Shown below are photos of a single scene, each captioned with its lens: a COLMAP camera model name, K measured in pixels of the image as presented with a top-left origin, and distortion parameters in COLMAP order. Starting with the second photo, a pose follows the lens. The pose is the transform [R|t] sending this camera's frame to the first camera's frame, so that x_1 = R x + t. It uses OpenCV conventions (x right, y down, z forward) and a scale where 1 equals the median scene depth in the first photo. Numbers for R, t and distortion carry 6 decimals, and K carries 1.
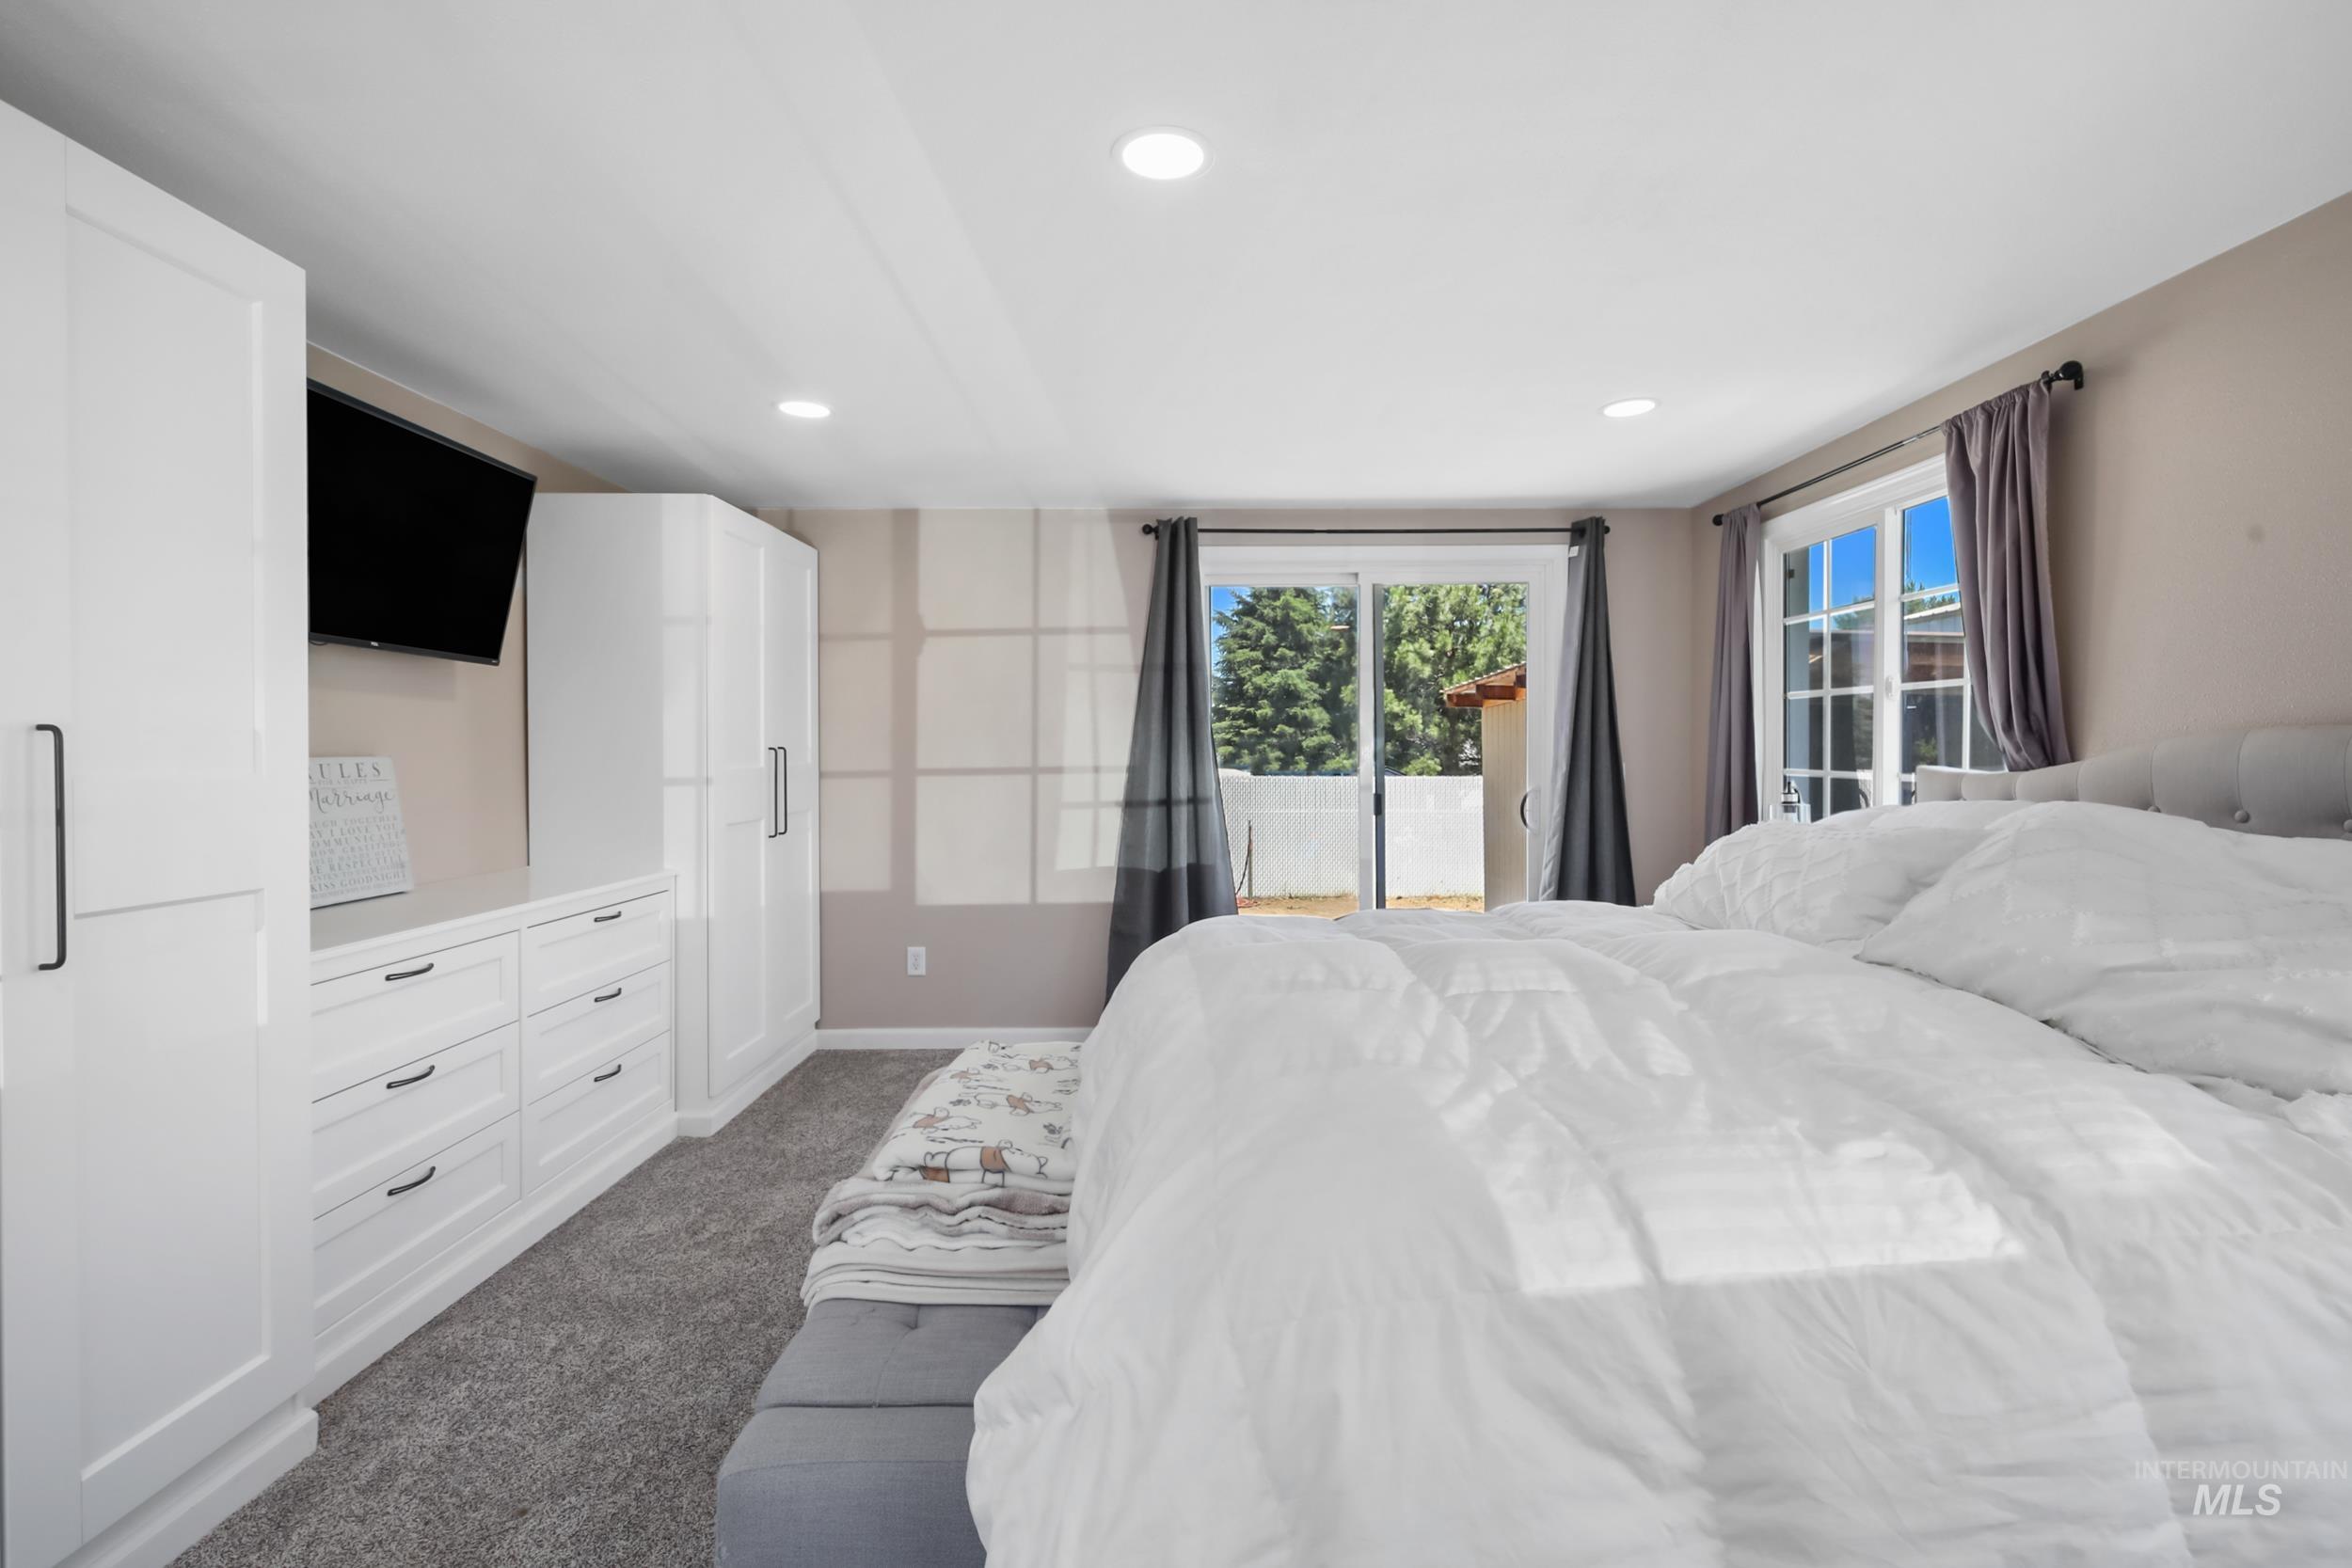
lens RADIAL K [[1096.0, 0, 1176.0], [0, 1096.0, 784.0], [0, 0, 1]] dist [-0.000741, 0.001202]
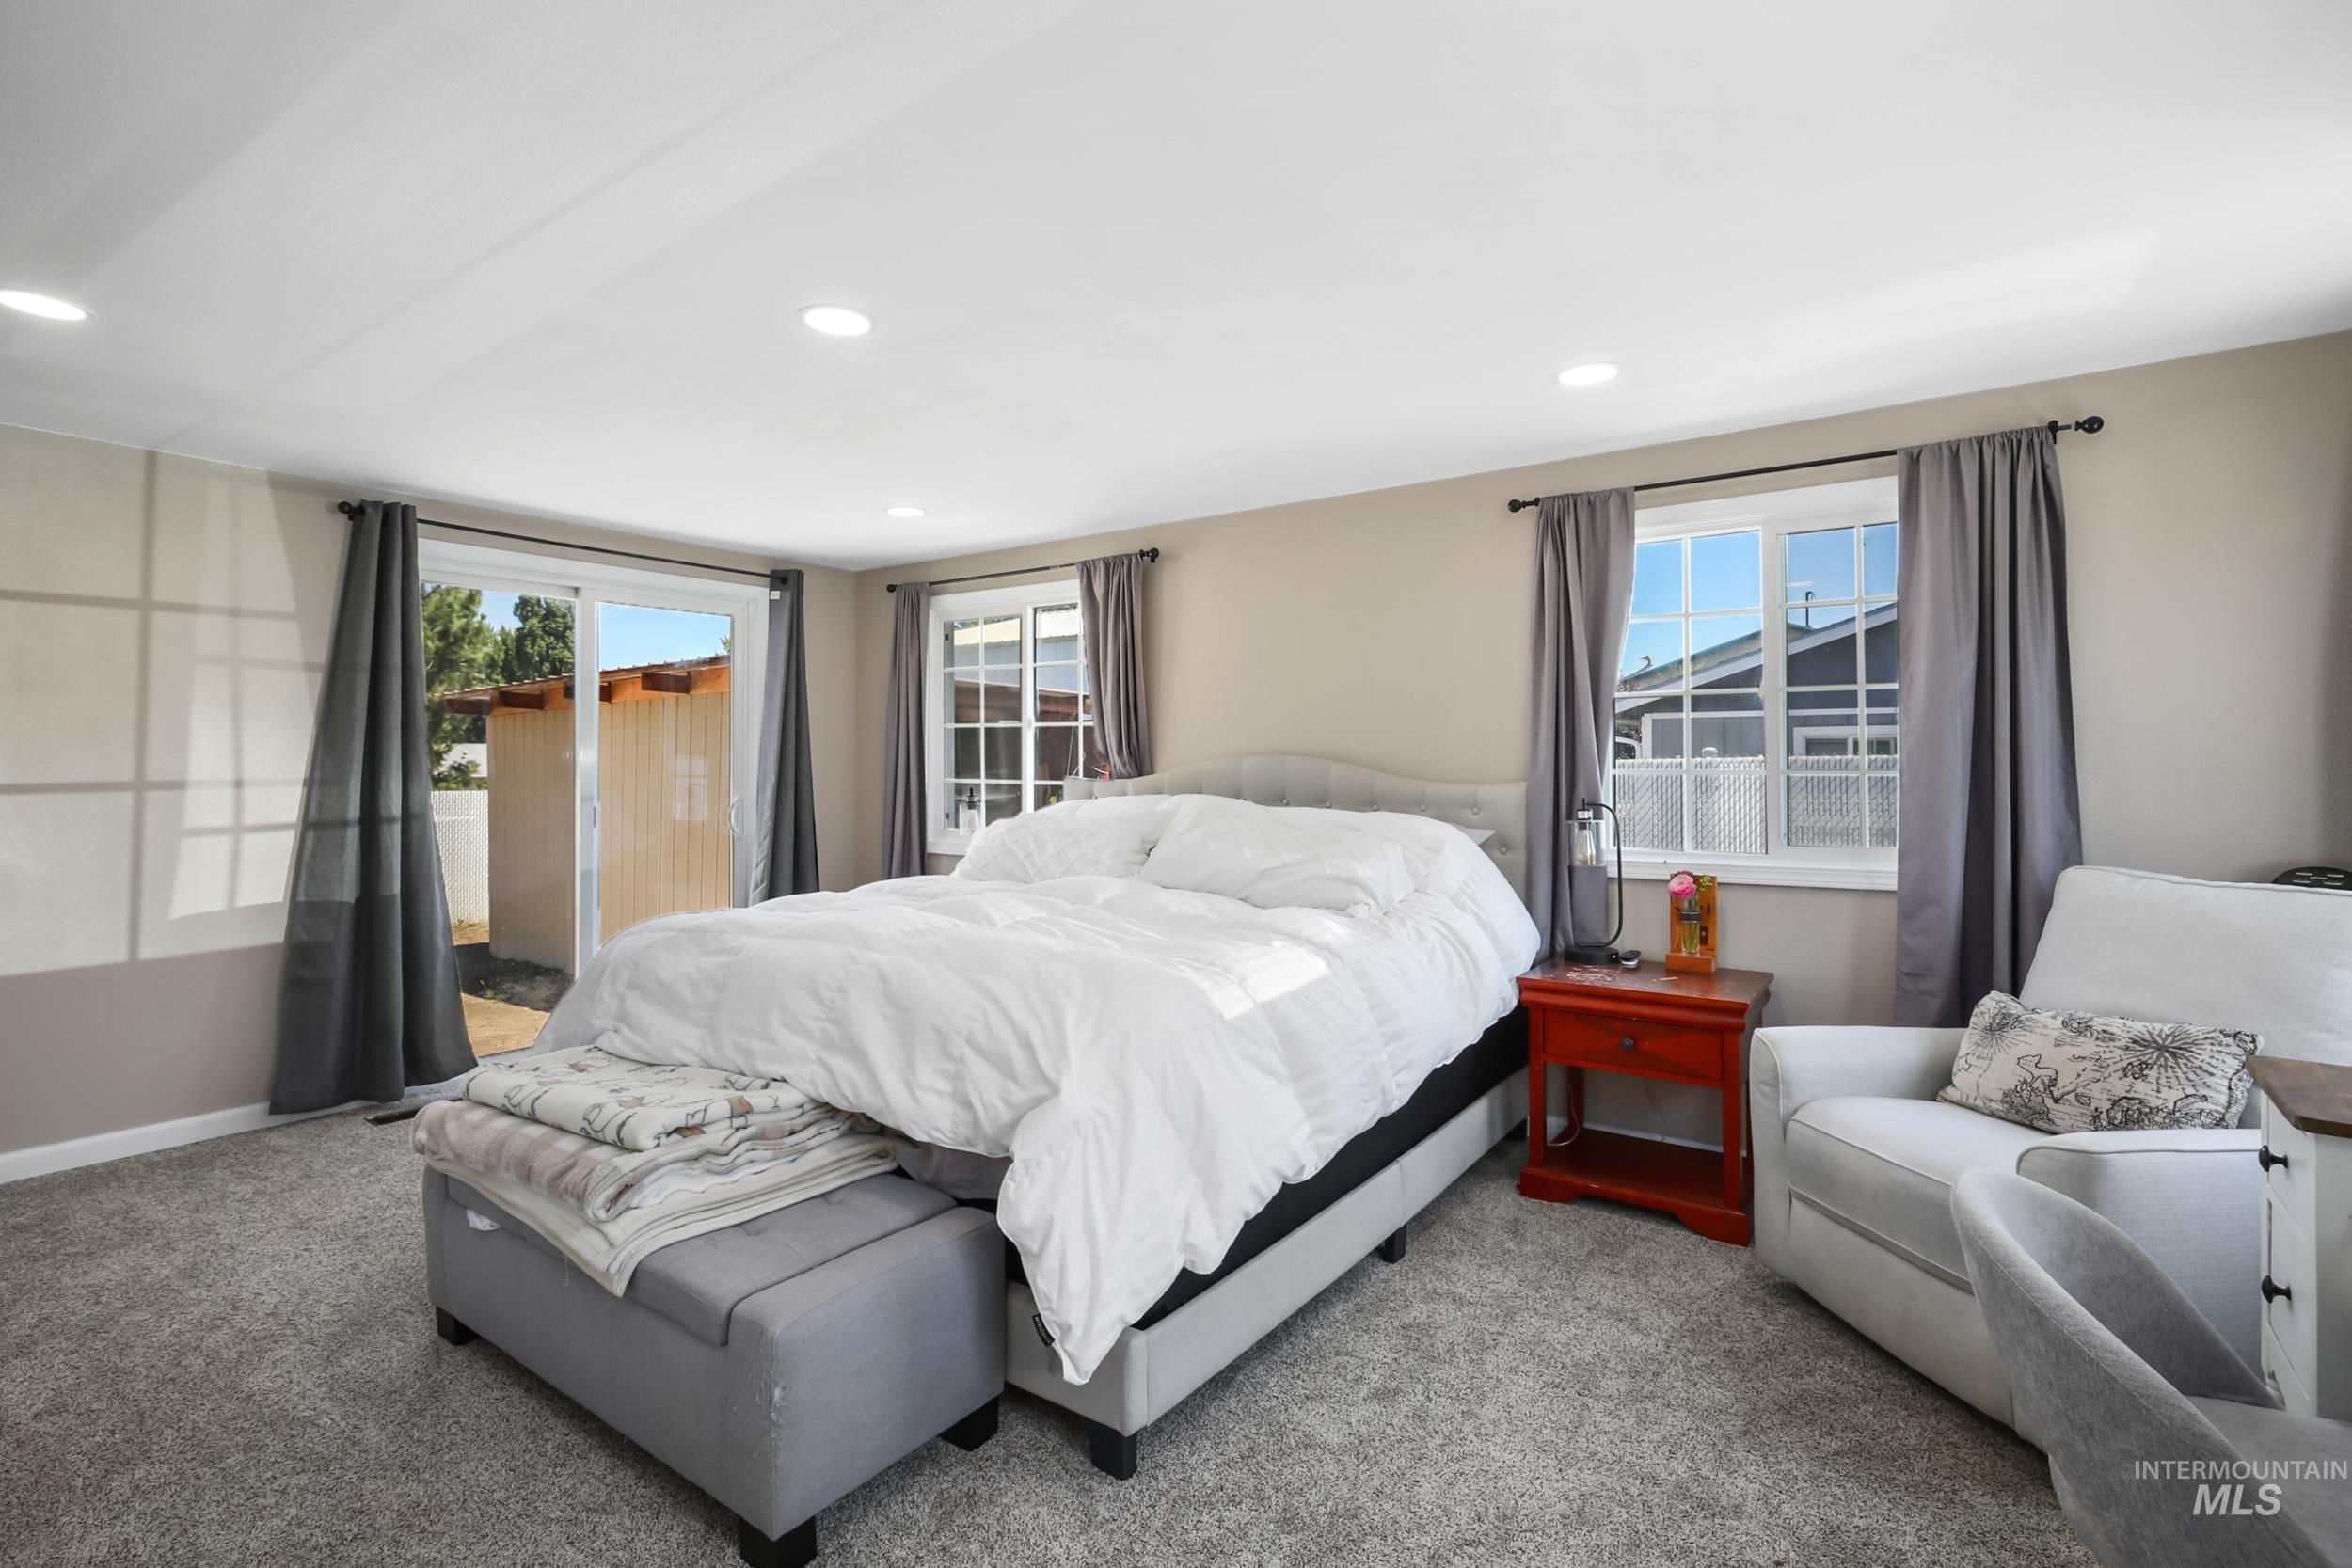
lens RADIAL K [[1101.0, 0, 1178.4], [0, 1101.0, 763.5], [0, 0, 1]] dist [0.001124, 0.000679]
pose [[0.590442, 0.004918, 0.807065, -0.483890], [0.018165, 0.999647, -0.019381, -0.000112], [-0.806875, 0.026103, 0.590145, -0.062214]]
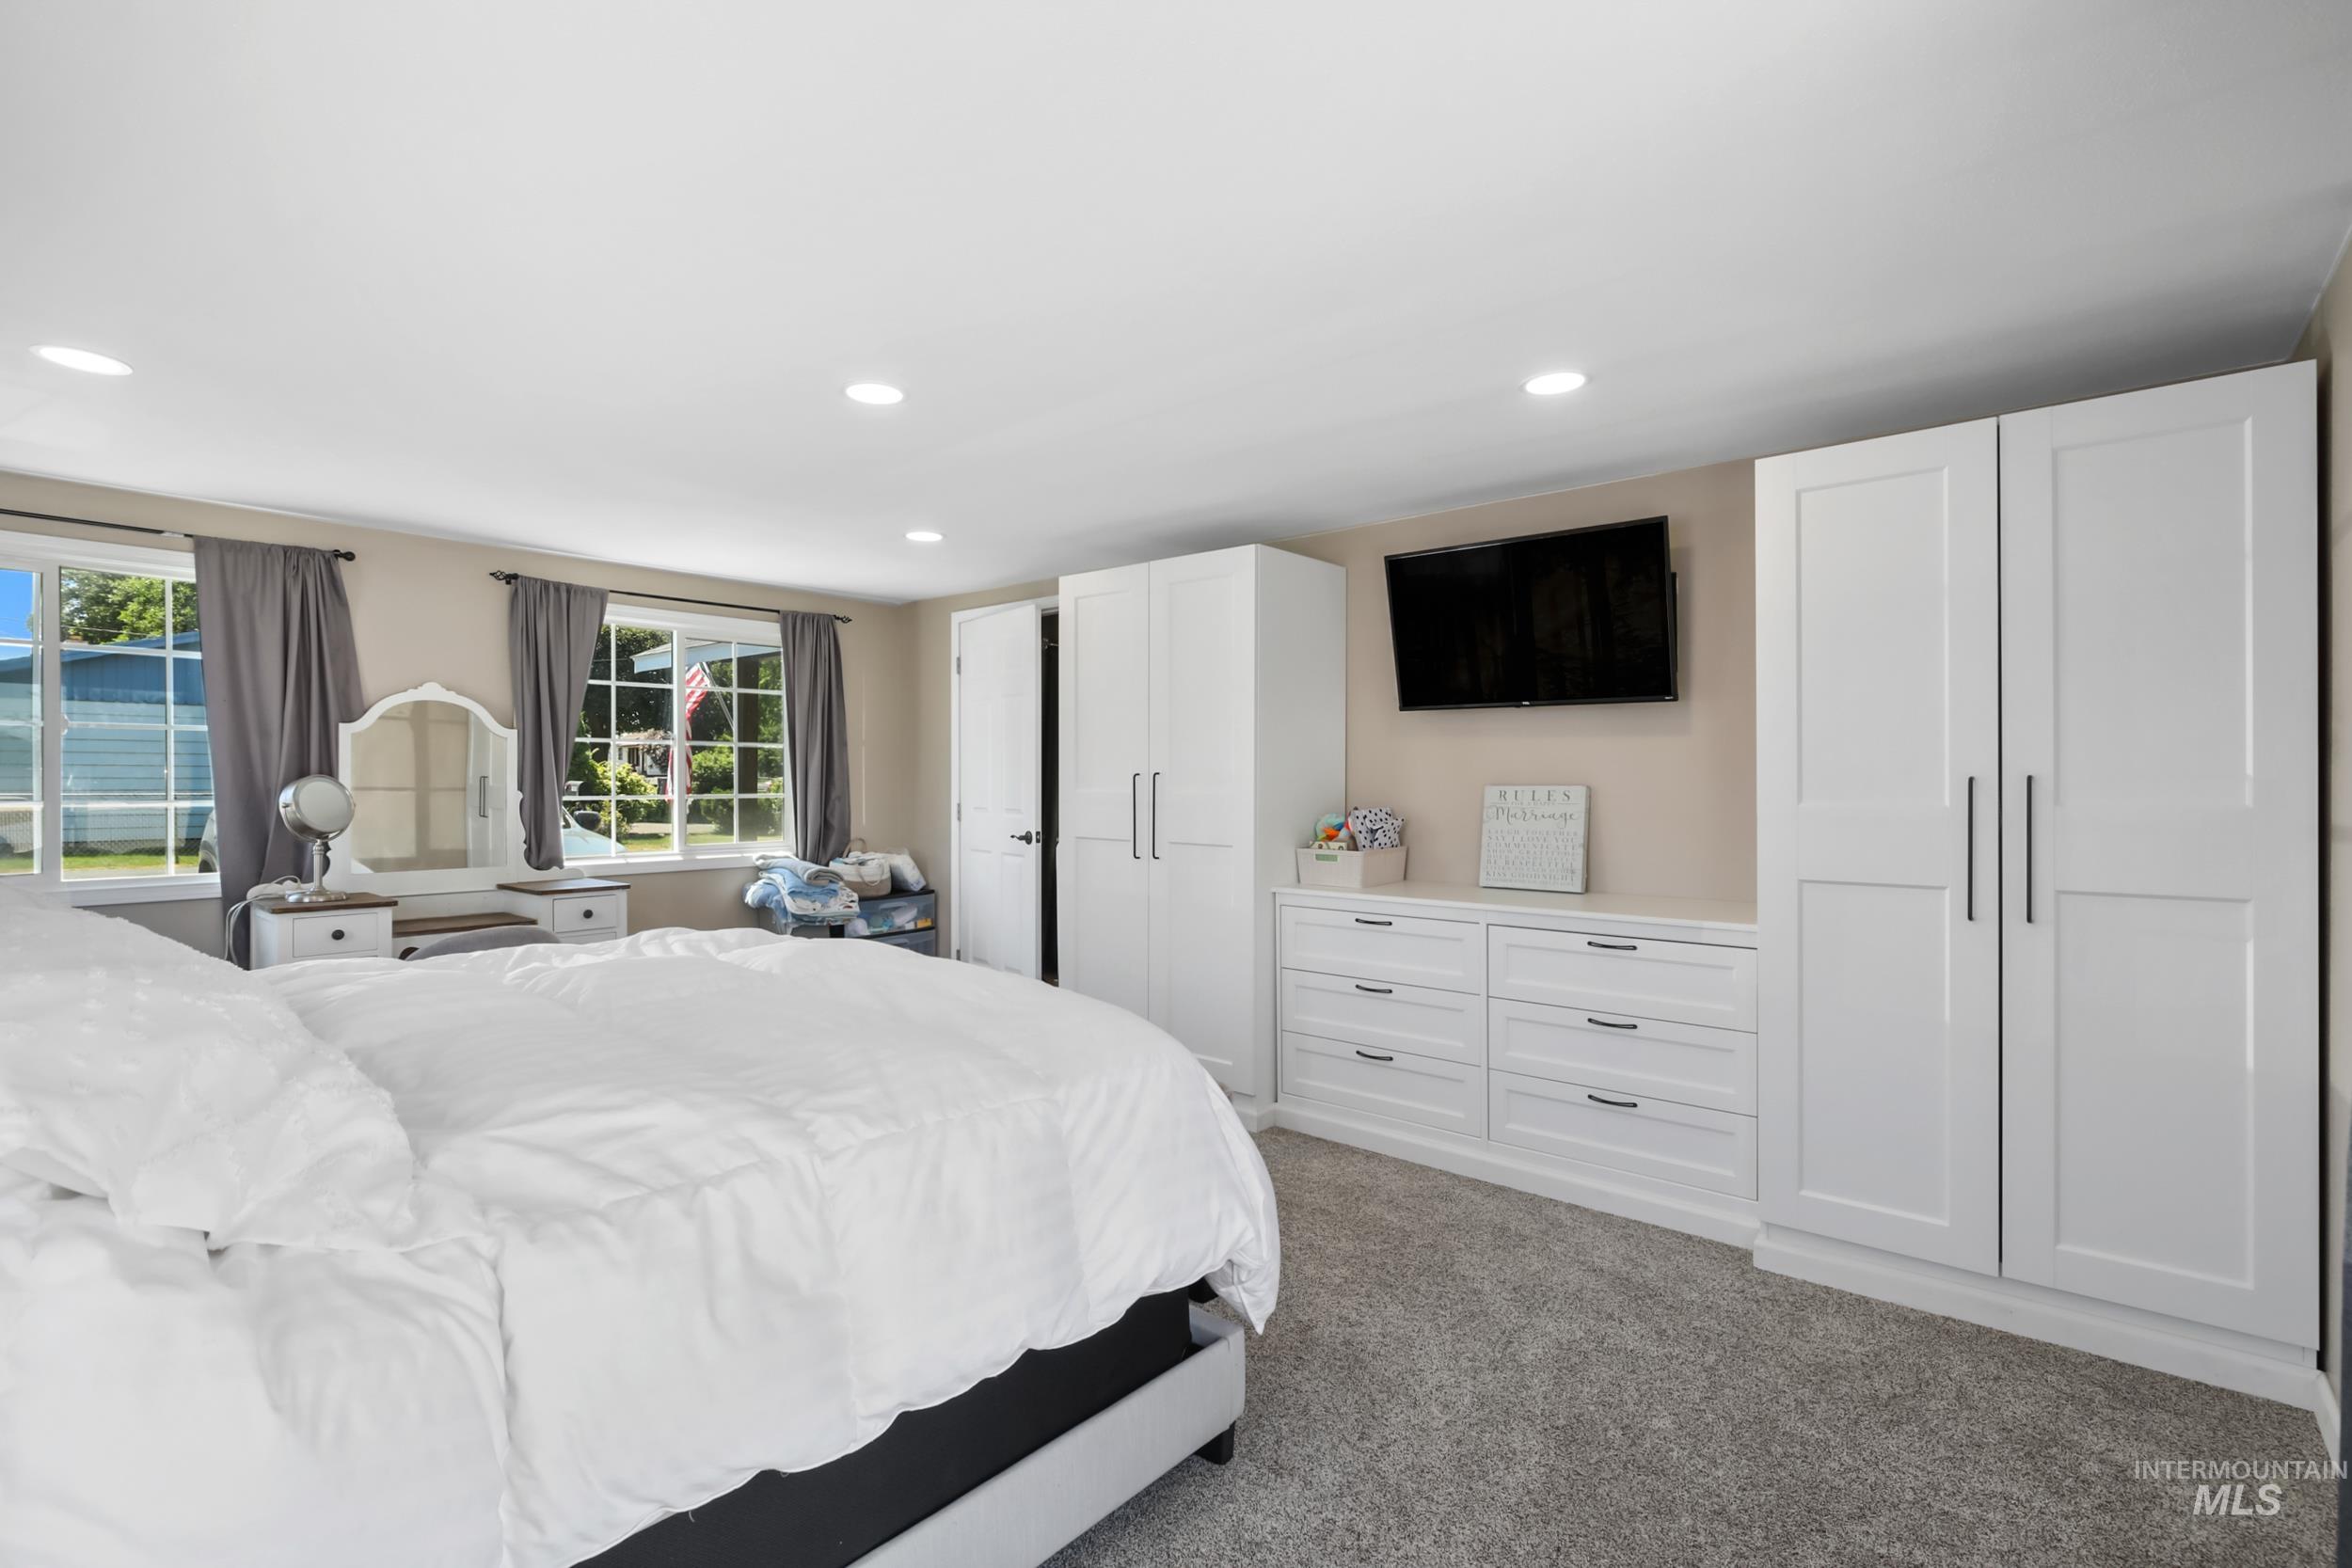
lens RADIAL K [[1101.0, 0, 1178.4], [0, 1101.0, 763.5], [0, 0, 1]] dist [0.001124, 0.000679]
pose [[-0.644845, -0.007014, -0.764281, 0.520871], [-0.021502, 0.999729, 0.008967, -0.048160], [0.764011, 0.022216, -0.644821, 1.352206]]
